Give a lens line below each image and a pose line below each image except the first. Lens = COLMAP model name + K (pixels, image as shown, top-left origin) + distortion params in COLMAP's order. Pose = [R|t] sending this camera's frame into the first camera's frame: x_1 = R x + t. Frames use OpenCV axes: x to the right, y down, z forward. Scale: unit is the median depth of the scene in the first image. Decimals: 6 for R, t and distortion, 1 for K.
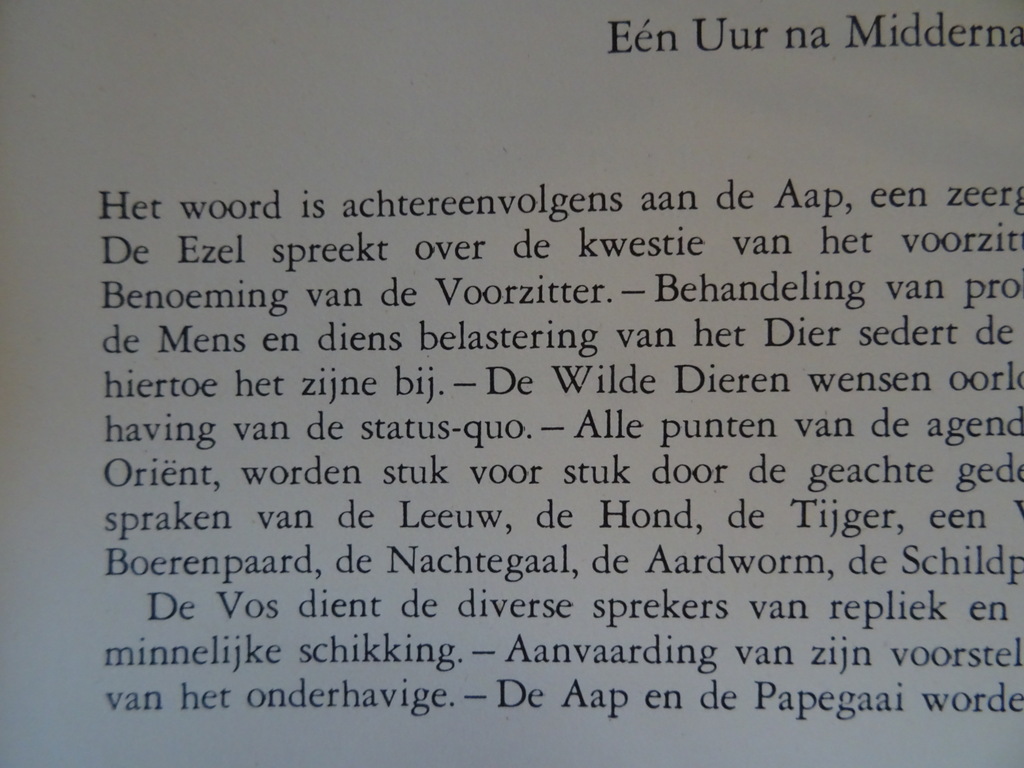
lens RADIAL K [[735.0, 0, 509.0], [0, 735.0, 385.2], [0, 0, 1]] dist [0.026695, -0.045589]
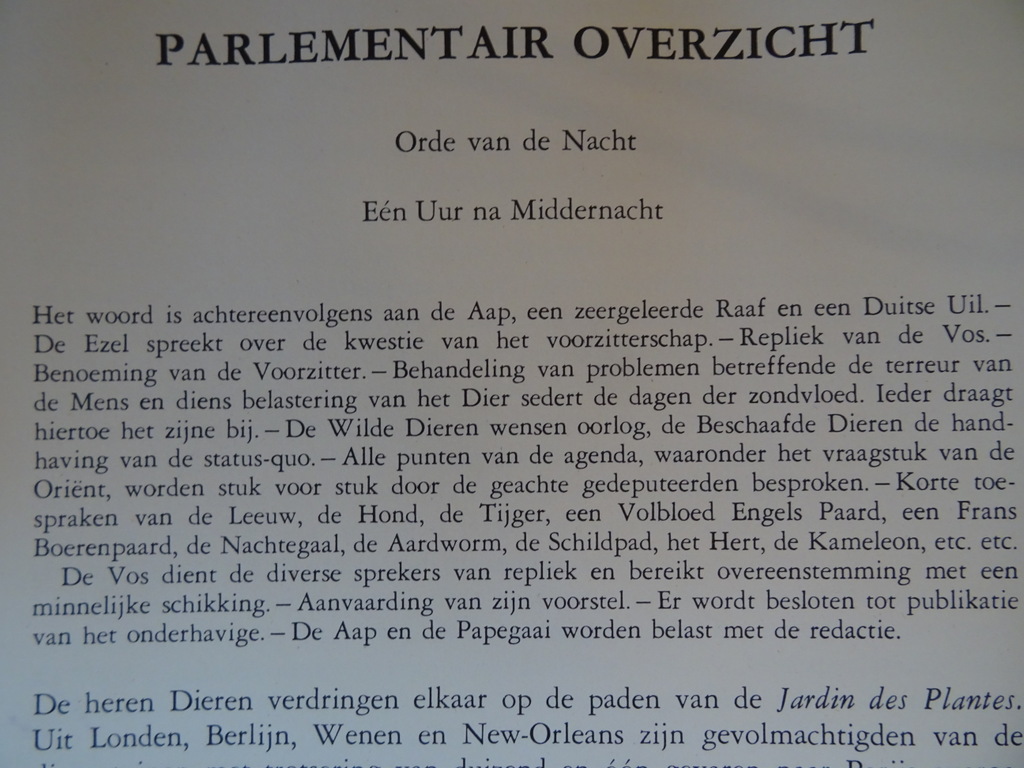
lens RADIAL K [[735.0, 0, 508.2], [0, 735.0, 387.5], [0, 0, 1]] dist [0.026695, -0.045589]
pose [[0.999394, -0.000799, 0.034813, 0.386368], [0.001544, 0.999770, -0.021403, -0.058949], [-0.034788, 0.021444, 0.999165, -0.574510]]
